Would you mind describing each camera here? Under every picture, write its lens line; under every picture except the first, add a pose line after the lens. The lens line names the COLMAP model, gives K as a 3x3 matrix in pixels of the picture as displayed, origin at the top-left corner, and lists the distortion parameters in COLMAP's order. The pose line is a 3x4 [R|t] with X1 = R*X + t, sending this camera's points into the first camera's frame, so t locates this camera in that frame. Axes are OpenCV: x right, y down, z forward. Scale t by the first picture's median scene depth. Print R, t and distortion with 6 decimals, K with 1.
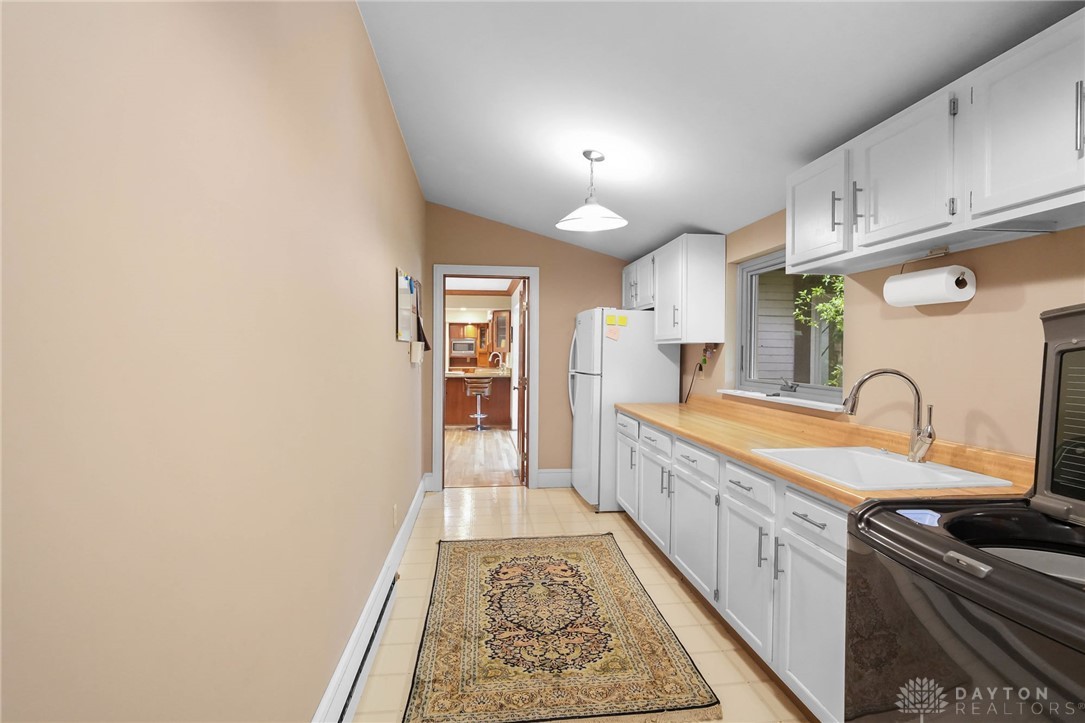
lens RADIAL K [[516.1, 0, 546.7], [0, 516.1, 353.7], [0, 0, 1]] dist [0.001235, 0.000108]
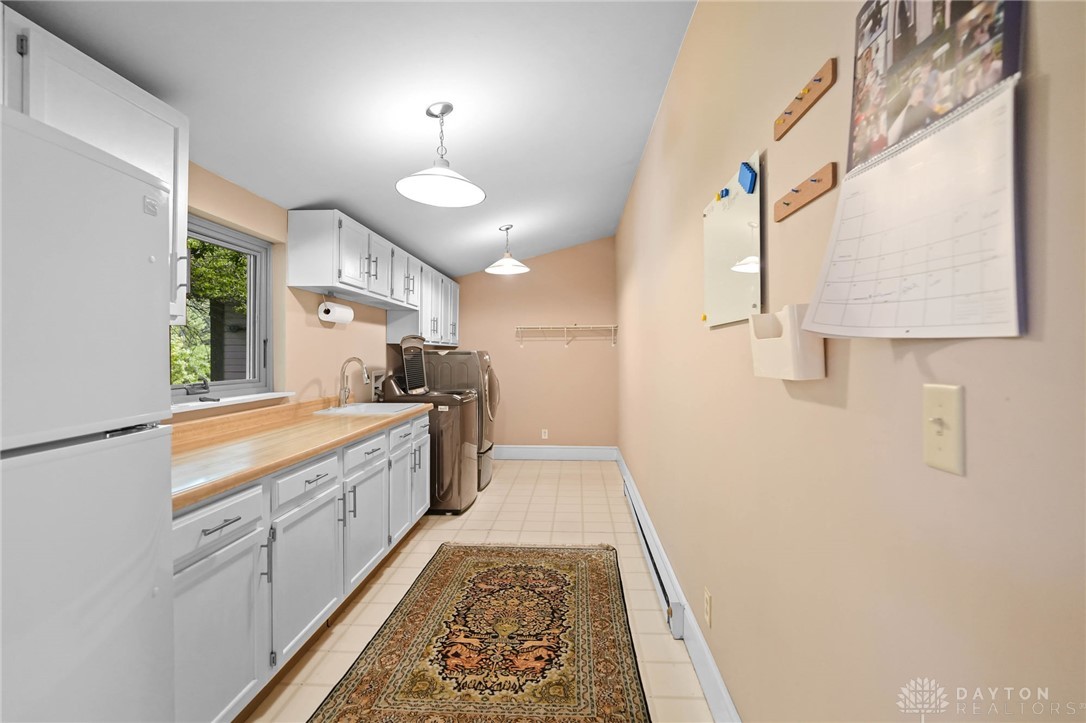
lens RADIAL K [[516.6, 0, 547.2], [0, 516.6, 353.7], [0, 0, 1]] dist [0.001235, 0.000108]
pose [[-0.983323, -0.009679, 0.181611, -0.225653], [-0.008650, 0.999942, 0.006454, -0.001202], [-0.181663, 0.004776, -0.983349, 1.764789]]
